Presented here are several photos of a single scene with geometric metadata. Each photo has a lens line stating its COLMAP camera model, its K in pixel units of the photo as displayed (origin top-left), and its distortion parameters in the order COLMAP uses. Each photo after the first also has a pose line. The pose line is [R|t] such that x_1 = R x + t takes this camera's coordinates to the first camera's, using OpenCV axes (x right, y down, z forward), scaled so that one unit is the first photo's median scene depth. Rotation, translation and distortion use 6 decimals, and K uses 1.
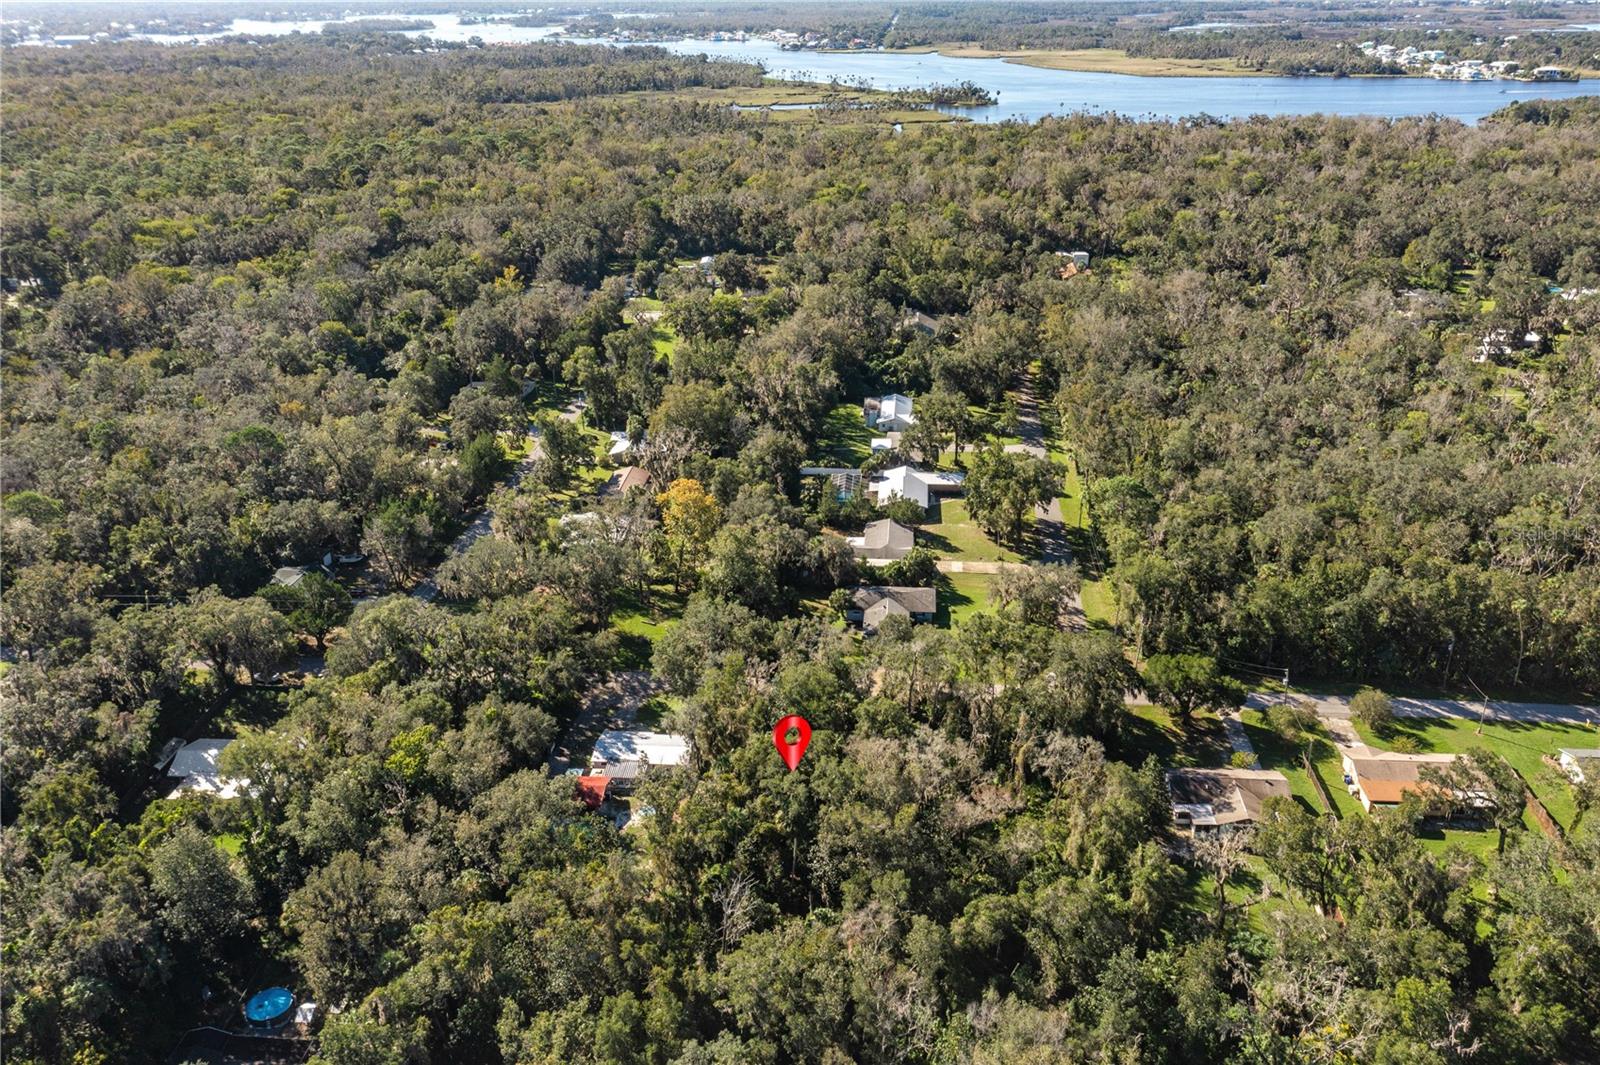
lens RADIAL K [[1261.1, 0, 800.0], [0, 1261.1, 532.5], [0, 0, 1]] dist [0.003142, 0.011876]
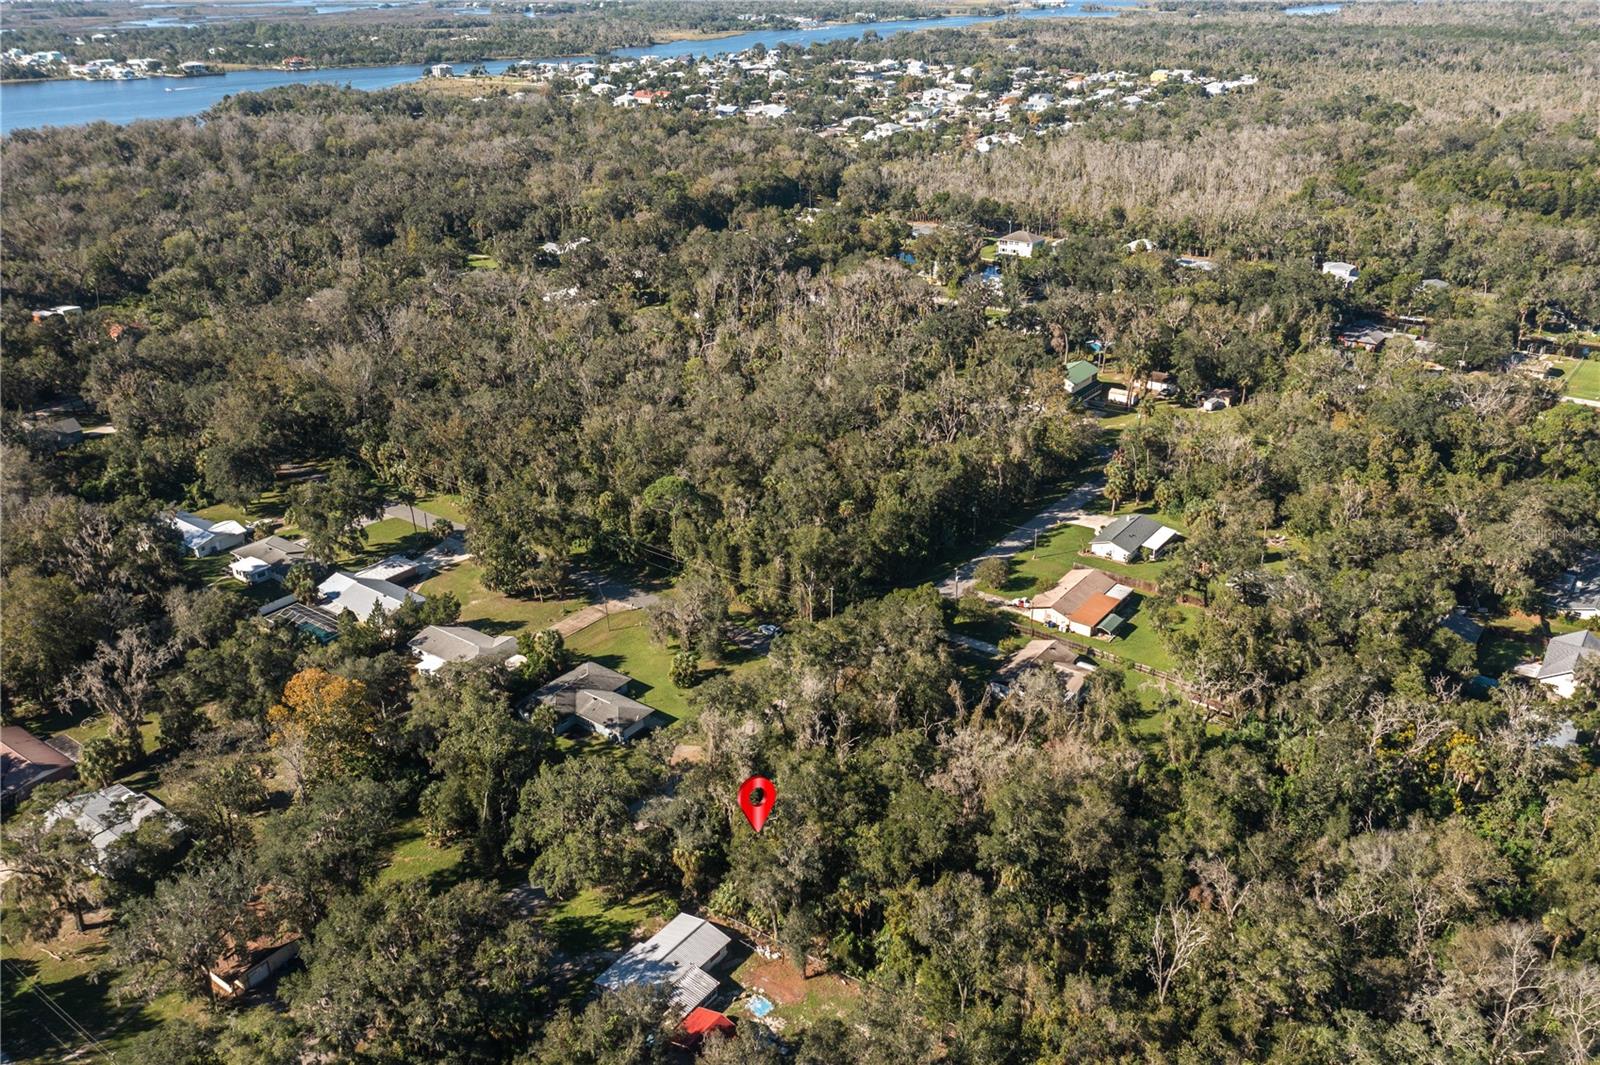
lens RADIAL K [[1261.1, 0, 800.0], [0, 1261.1, 532.5], [0, 0, 1]] dist [0.003142, 0.011876]
pose [[0.516166, -0.349710, 0.781841, -0.351012], [0.349016, 0.919498, 0.180865, -0.109749], [-0.782151, 0.179519, 0.596668, 0.254599]]
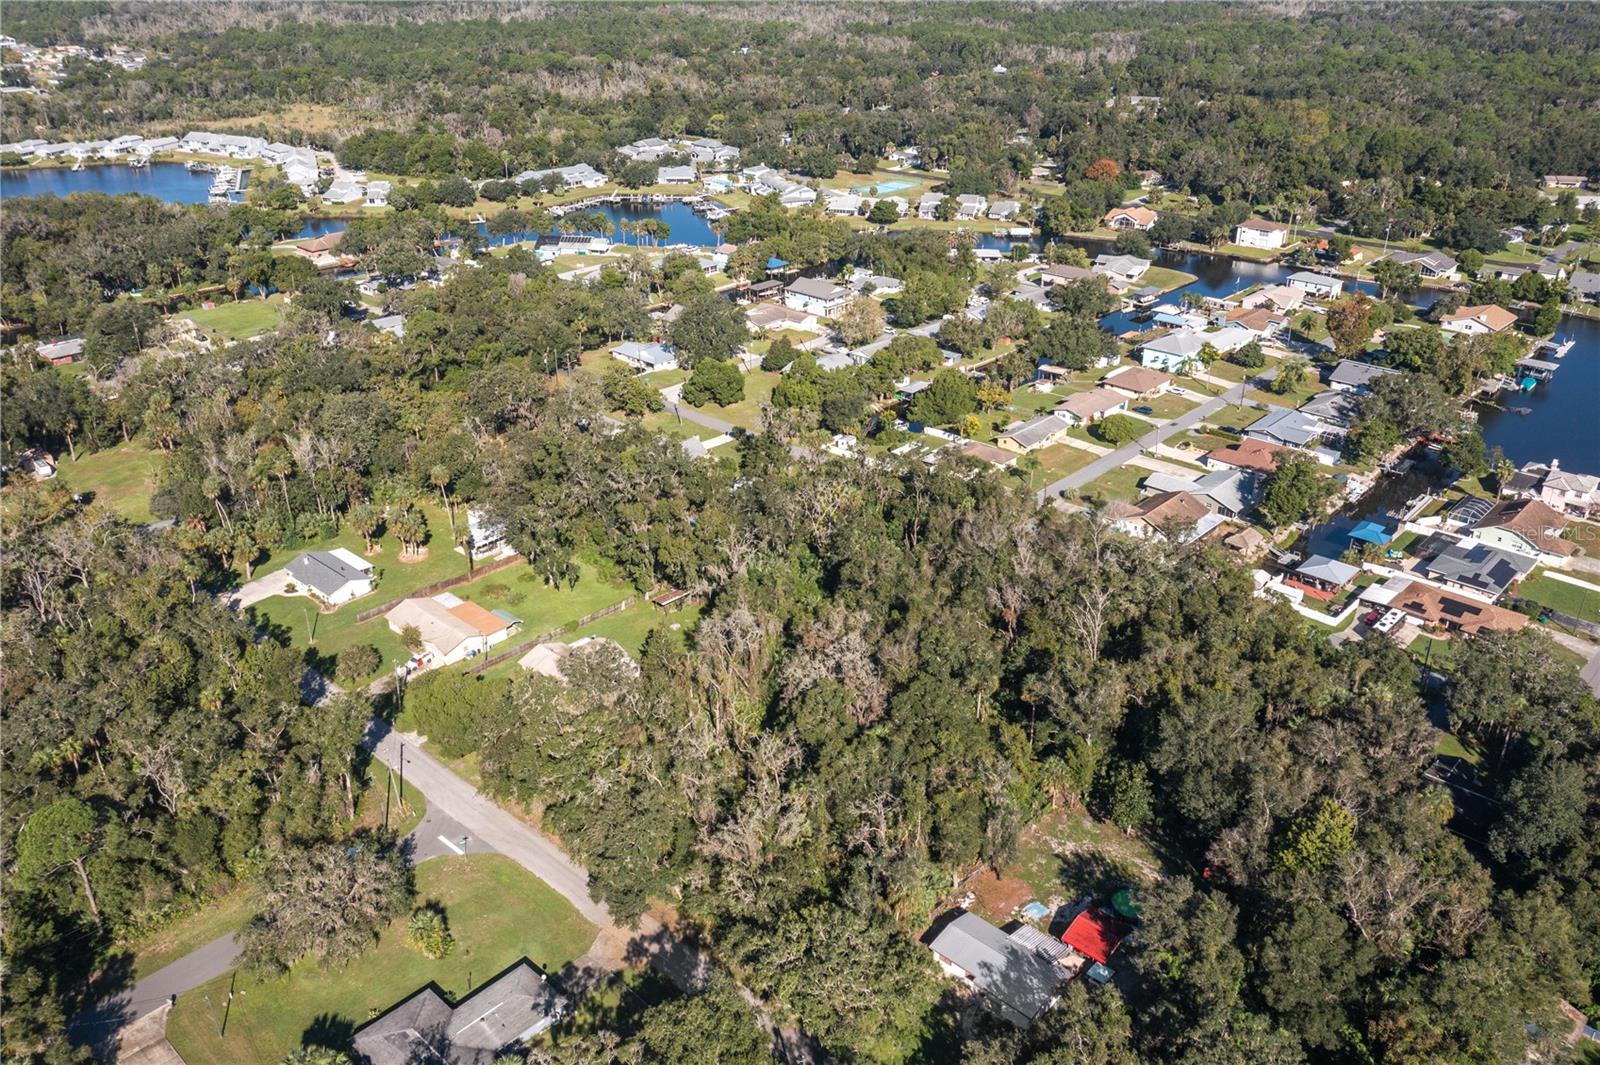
lens RADIAL K [[1261.1, 0, 800.0], [0, 1261.1, 532.5], [0, 0, 1]] dist [0.003142, 0.011876]
pose [[-0.794076, -0.257287, 0.550679, -0.223542], [0.251938, 0.685175, 0.683419, -0.327938], [-0.553147, 0.681424, -0.479260, 0.743739]]
